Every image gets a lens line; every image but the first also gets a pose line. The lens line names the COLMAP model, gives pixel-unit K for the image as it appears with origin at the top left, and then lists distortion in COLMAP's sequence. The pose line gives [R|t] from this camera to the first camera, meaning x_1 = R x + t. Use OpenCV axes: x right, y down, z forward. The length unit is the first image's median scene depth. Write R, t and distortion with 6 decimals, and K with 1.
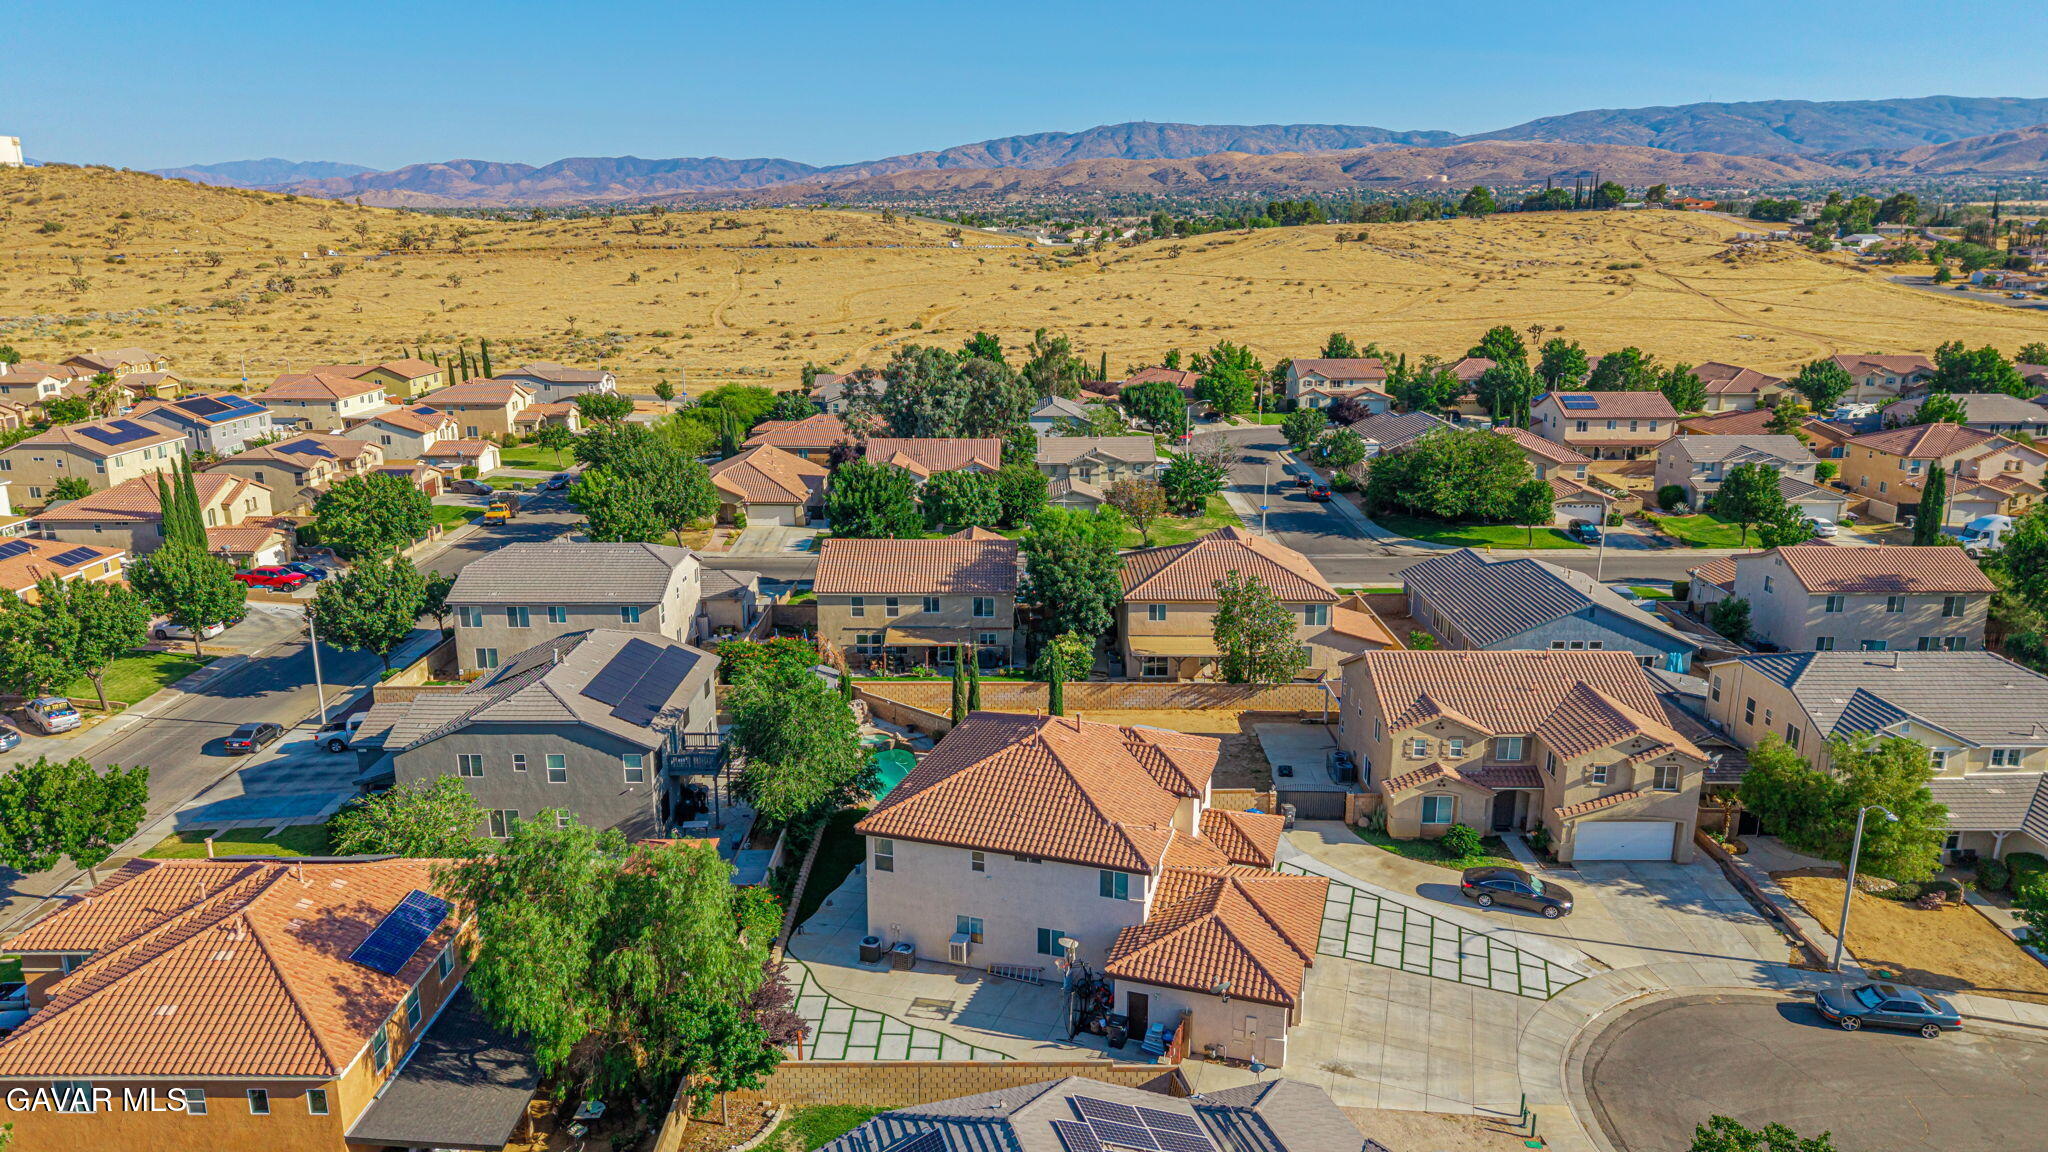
lens RADIAL K [[1366.7, 0, 1024.0], [0, 1366.7, 576.0], [0, 0, 1]] dist [0.042819, -0.039833]
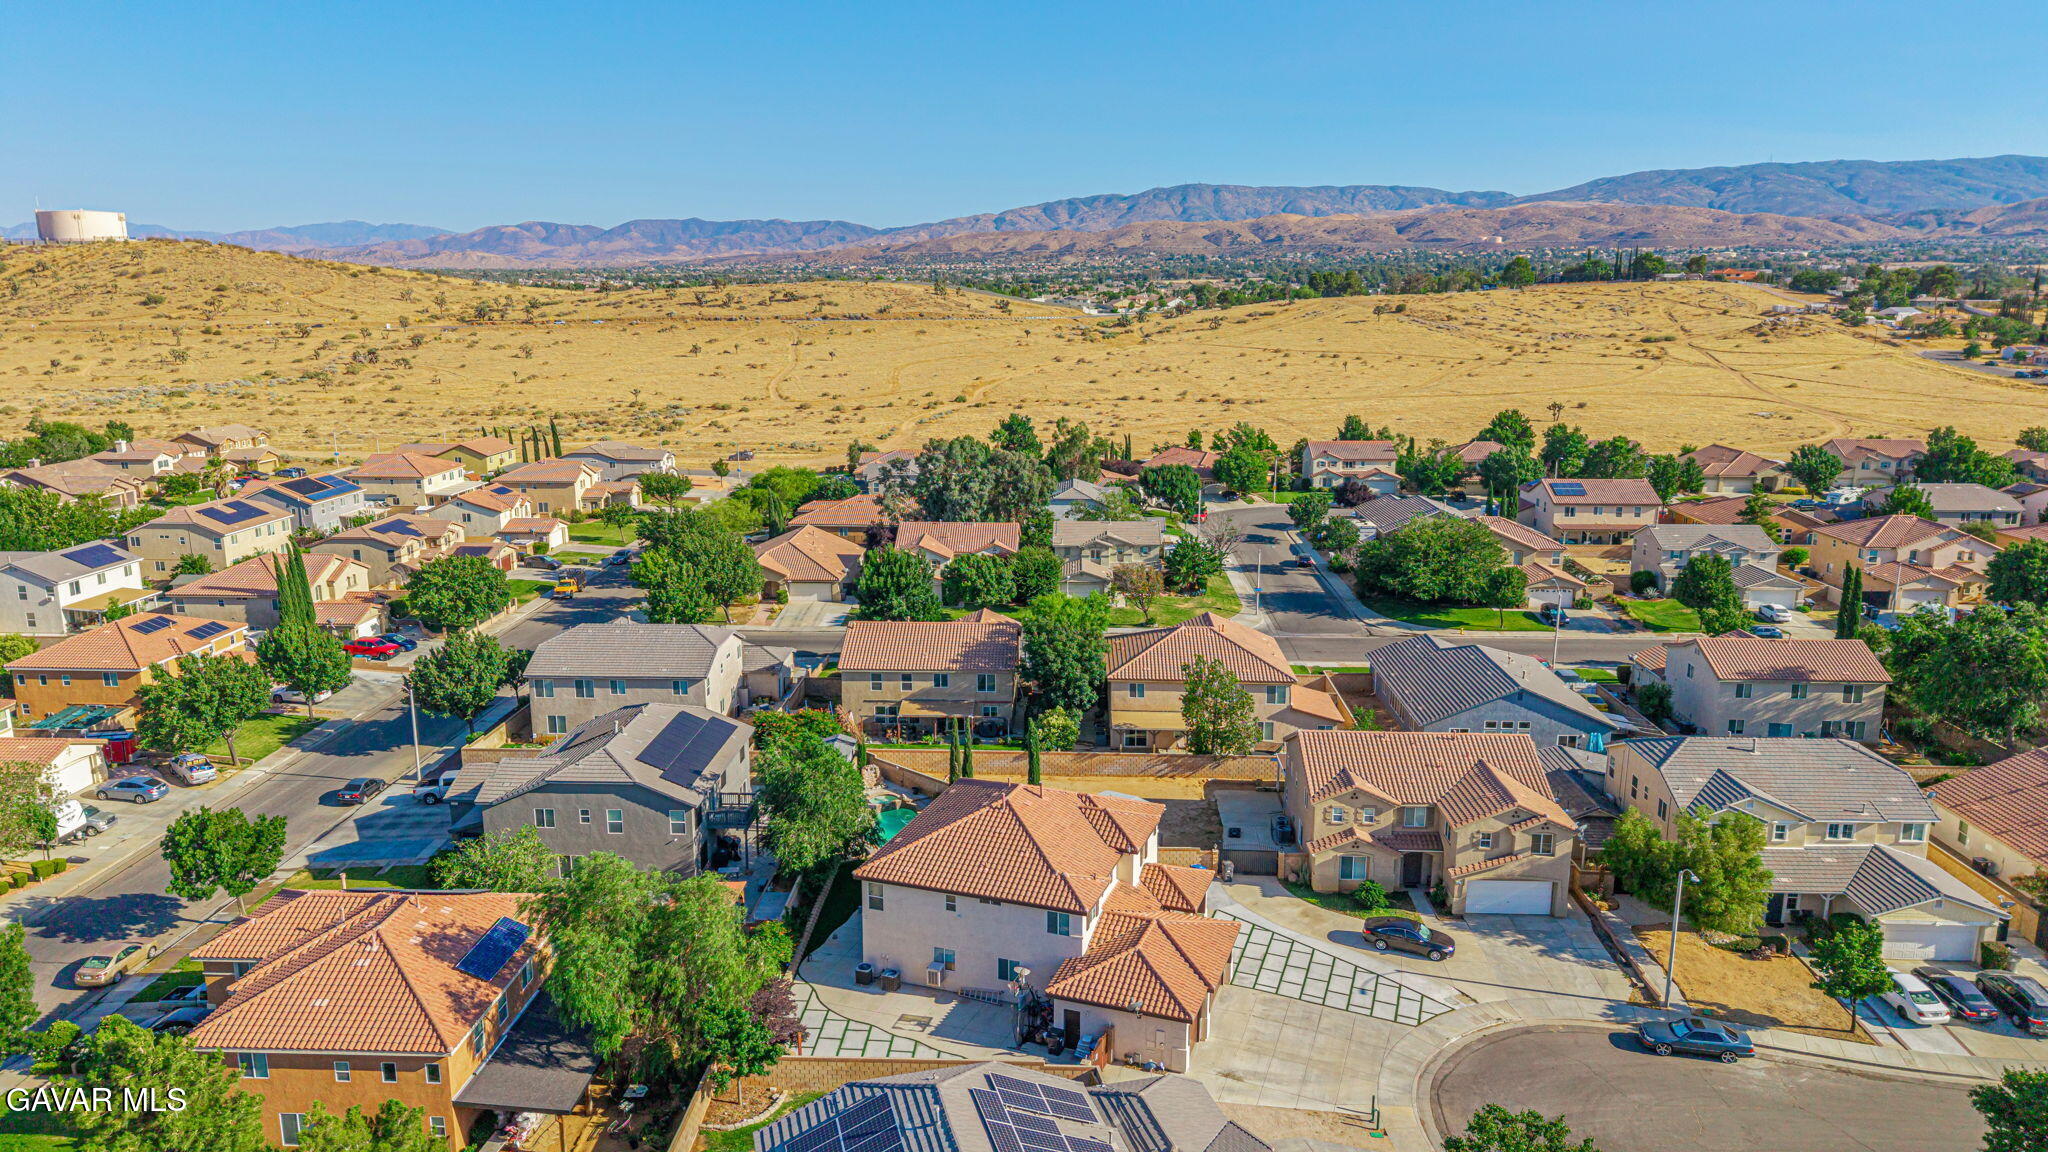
lens RADIAL K [[1366.7, 0, 1024.0], [0, 1366.7, 576.0], [0, 0, 1]] dist [0.042819, -0.039833]
pose [[0.999195, 0.008076, -0.039299, 0.033364], [-0.009667, 0.999135, -0.040443, -0.015531], [0.038939, 0.040791, 0.998409, -0.102871]]
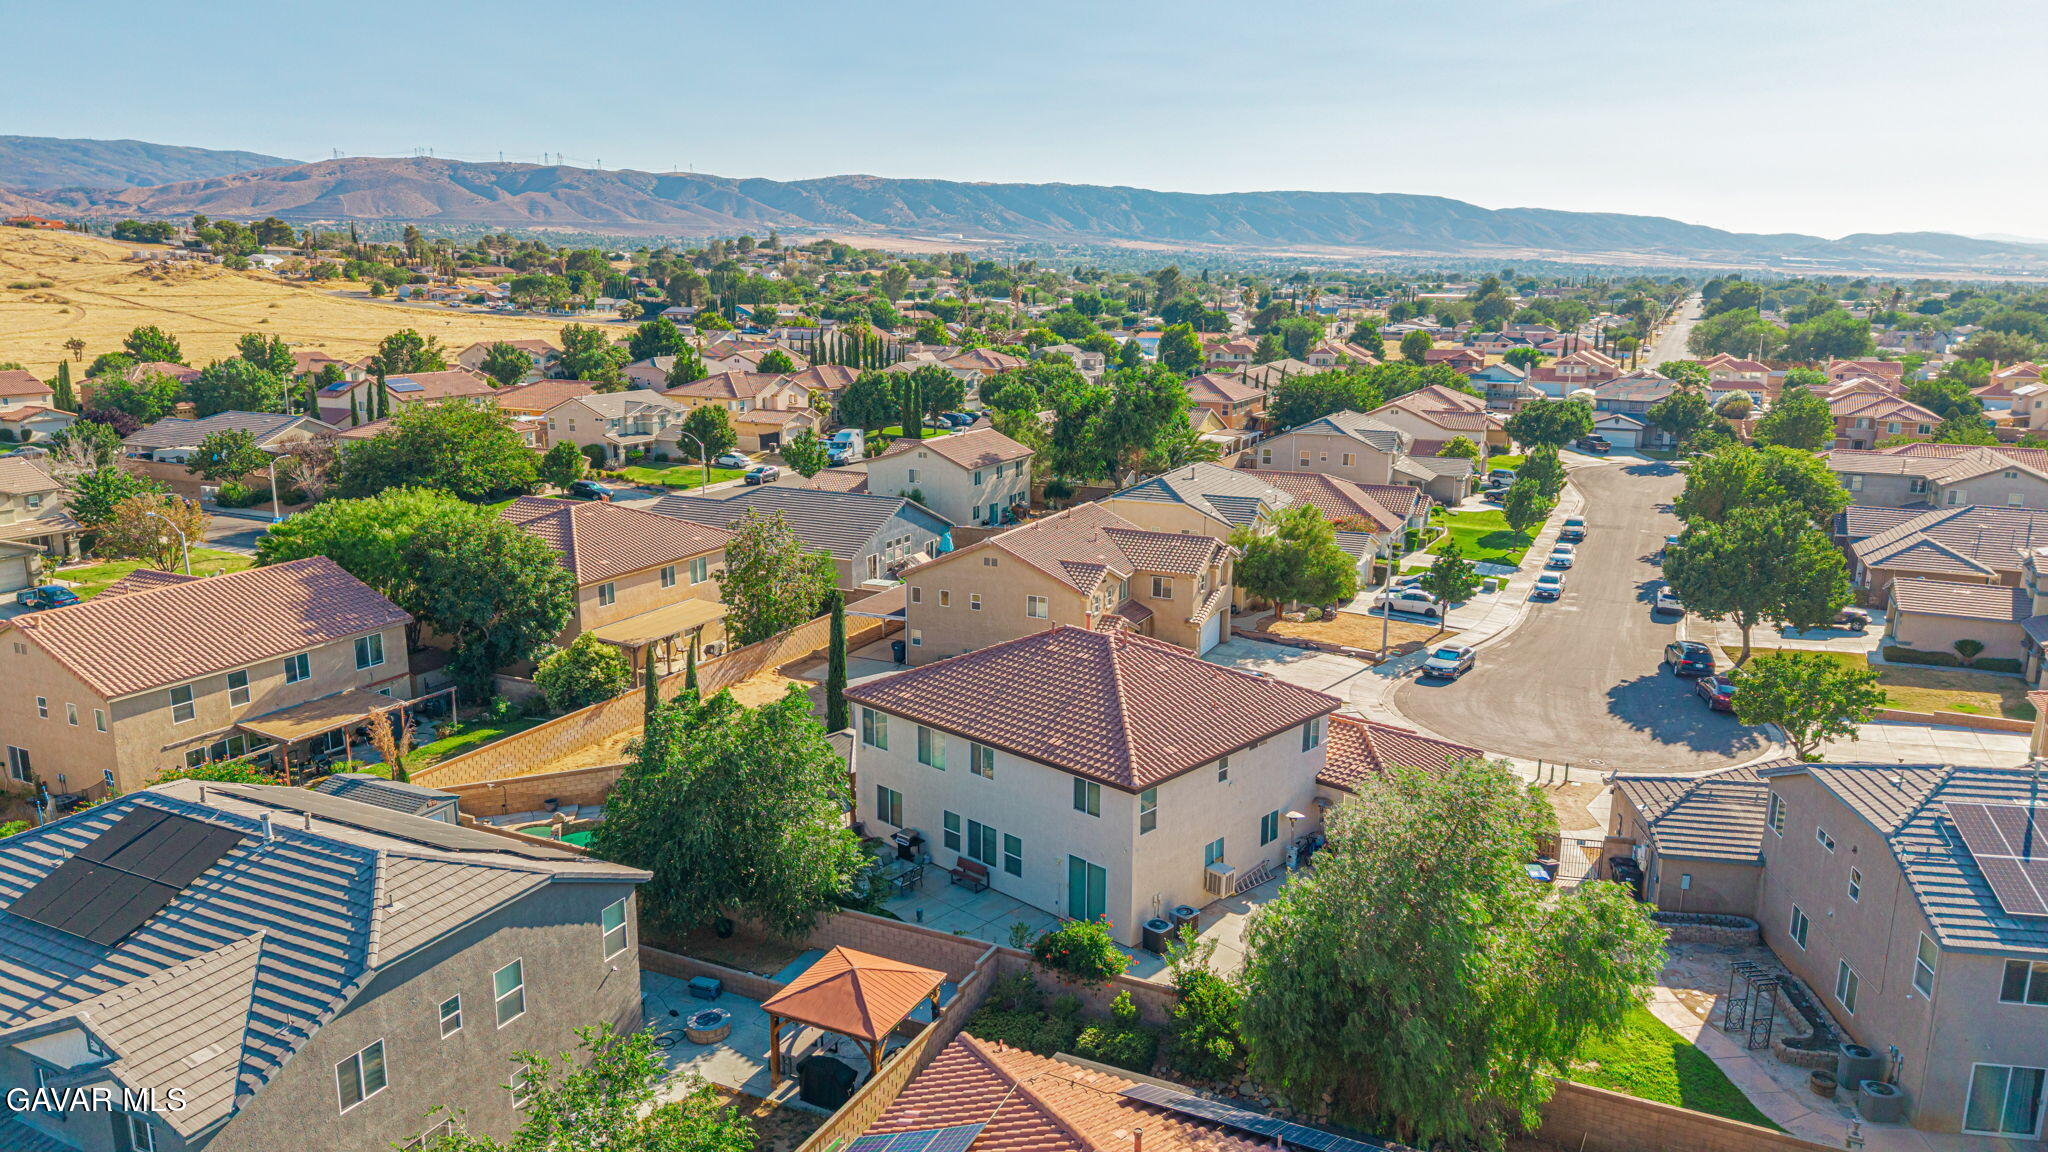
lens RADIAL K [[1366.7, 0, 1024.0], [0, 1366.7, 576.0], [0, 0, 1]] dist [0.042819, -0.039833]
pose [[0.434292, -0.193825, 0.879671, -0.343443], [0.219469, 0.969914, 0.105358, -0.010006], [-0.873627, 0.147305, 0.463765, 0.296321]]
